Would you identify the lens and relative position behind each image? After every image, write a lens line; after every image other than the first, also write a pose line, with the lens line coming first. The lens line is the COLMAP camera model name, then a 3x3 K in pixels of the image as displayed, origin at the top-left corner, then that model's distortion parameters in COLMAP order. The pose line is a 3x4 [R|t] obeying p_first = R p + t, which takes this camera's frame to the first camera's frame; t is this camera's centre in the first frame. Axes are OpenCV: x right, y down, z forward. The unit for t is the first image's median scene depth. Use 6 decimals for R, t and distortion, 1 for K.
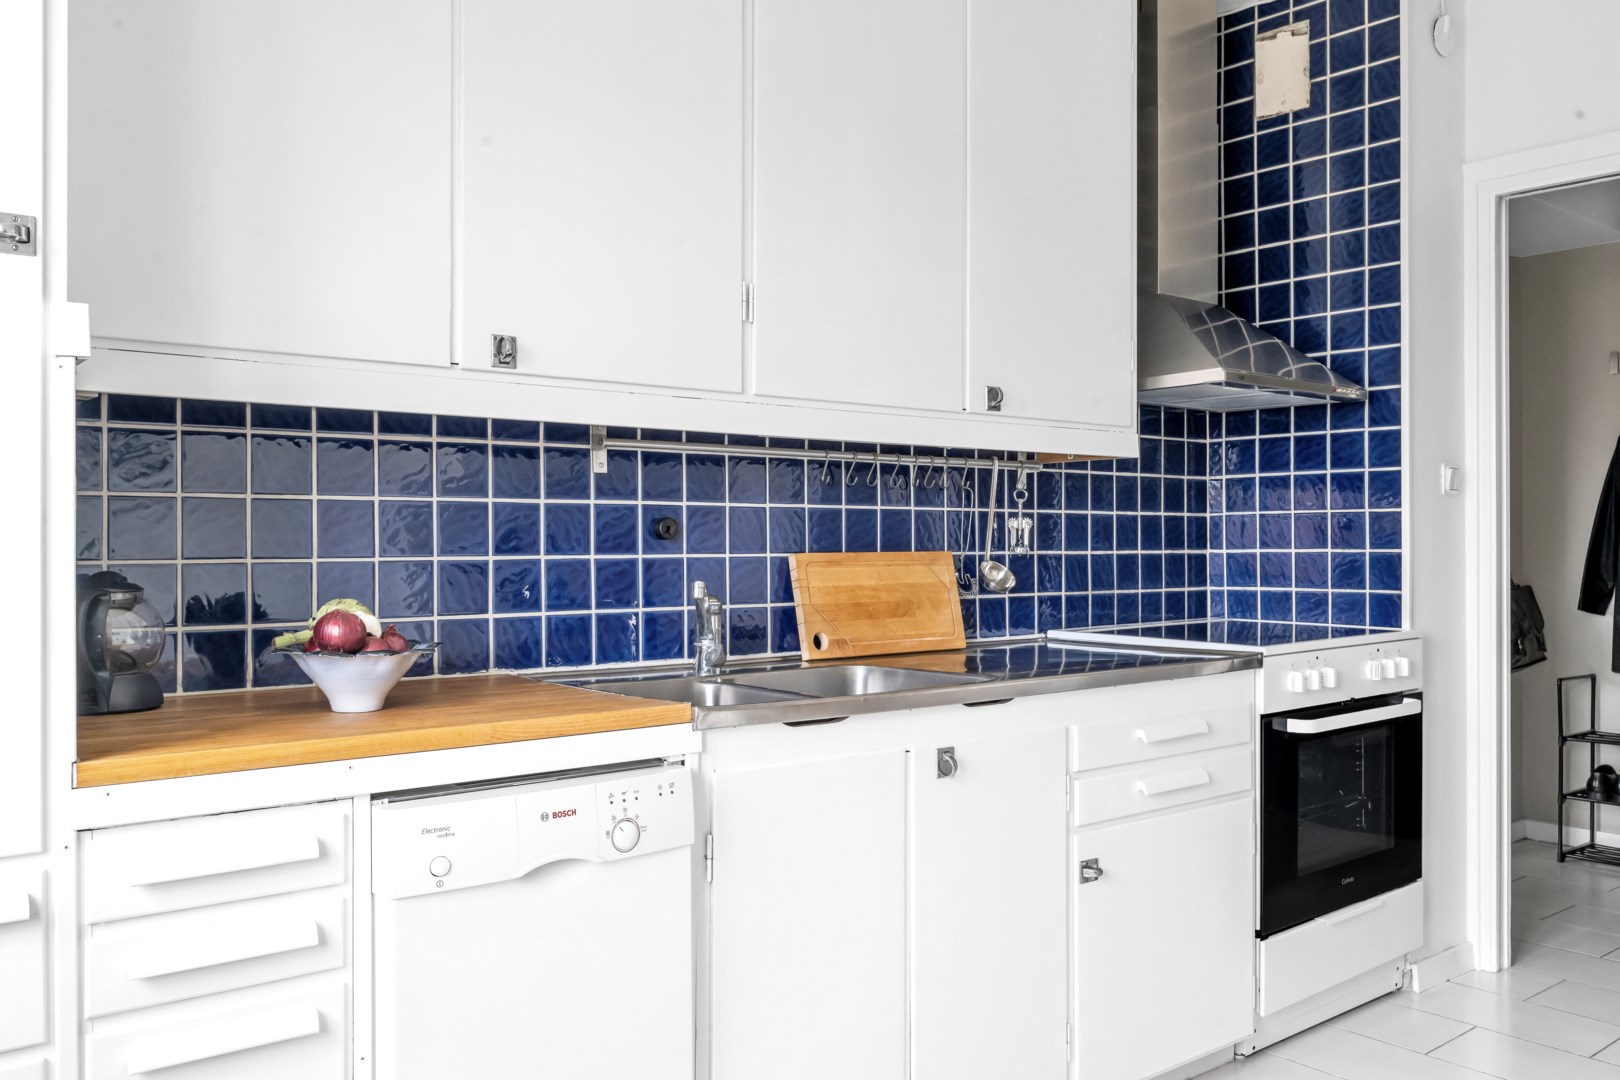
lens RADIAL K [[1368.5, 0, 804.7], [0, 1368.5, 540.1], [0, 0, 1]] dist [0.000696, 0.000803]
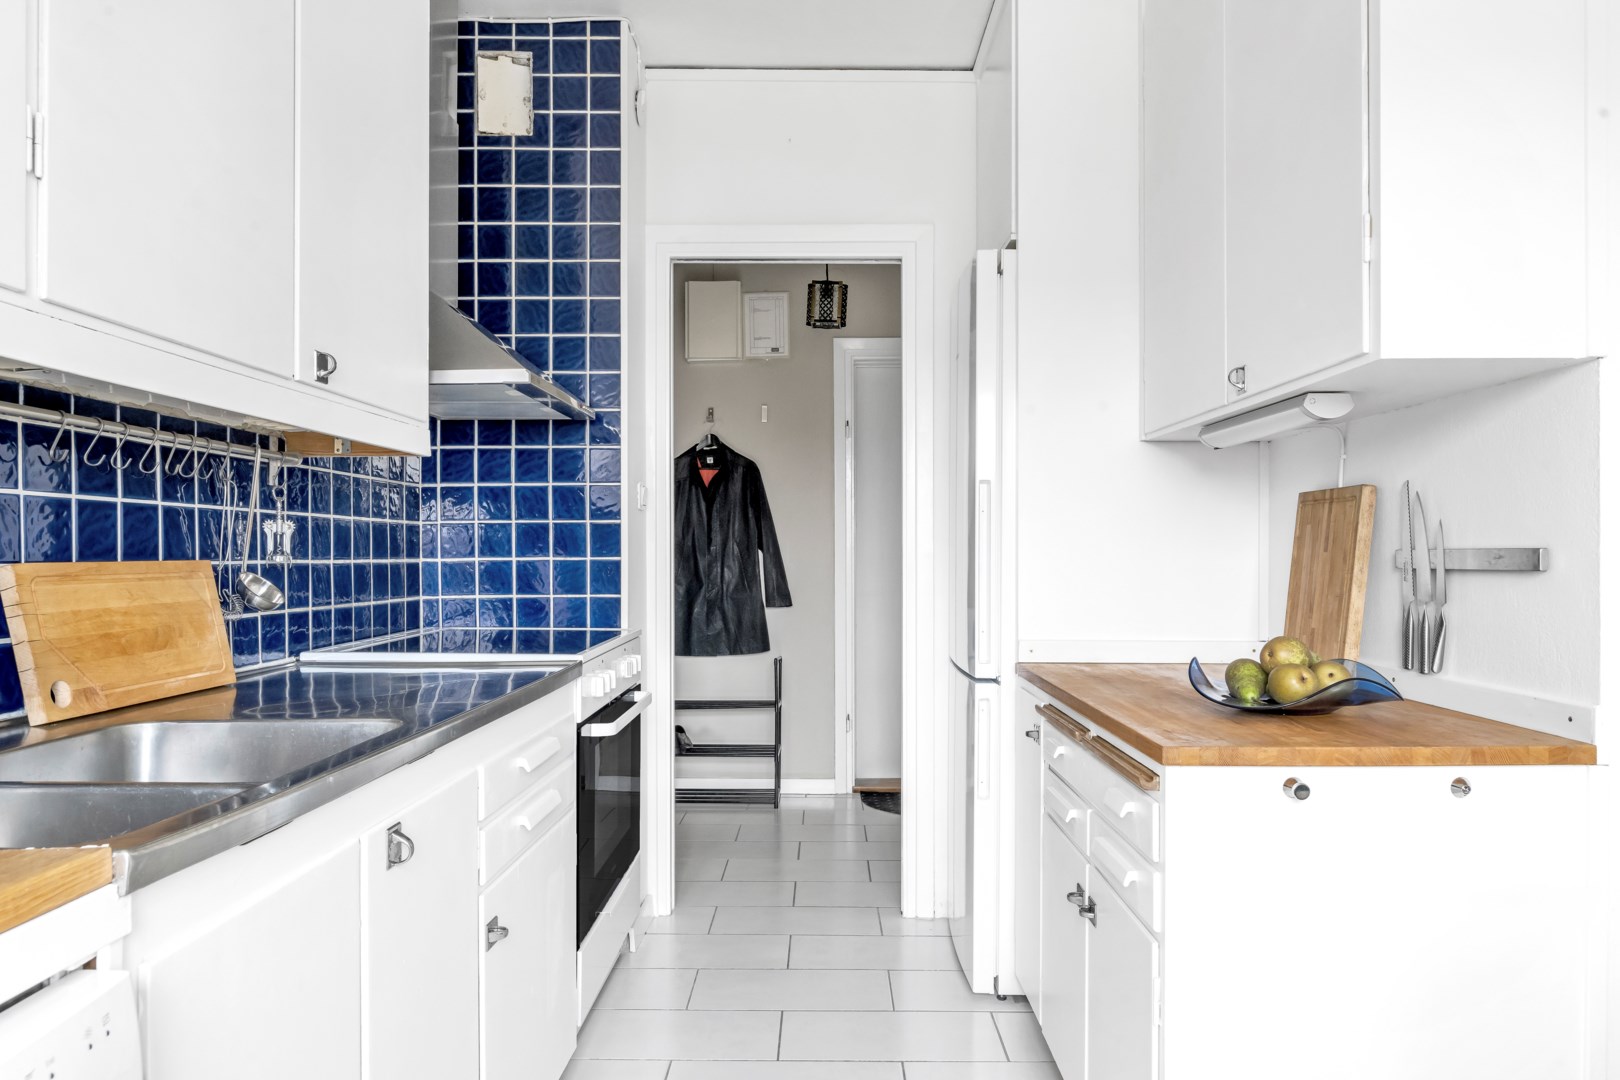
lens RADIAL K [[1090.1, 0, 856.8], [0, 1090.1, 559.9], [0, 0, 1]] dist [-0.018404, 0.012456]
pose [[0.626740, -0.003844, 0.779219, -0.136035], [-0.000196, 0.999987, 0.005090, 0.004512], [-0.779228, -0.003343, 0.626731, 0.310288]]
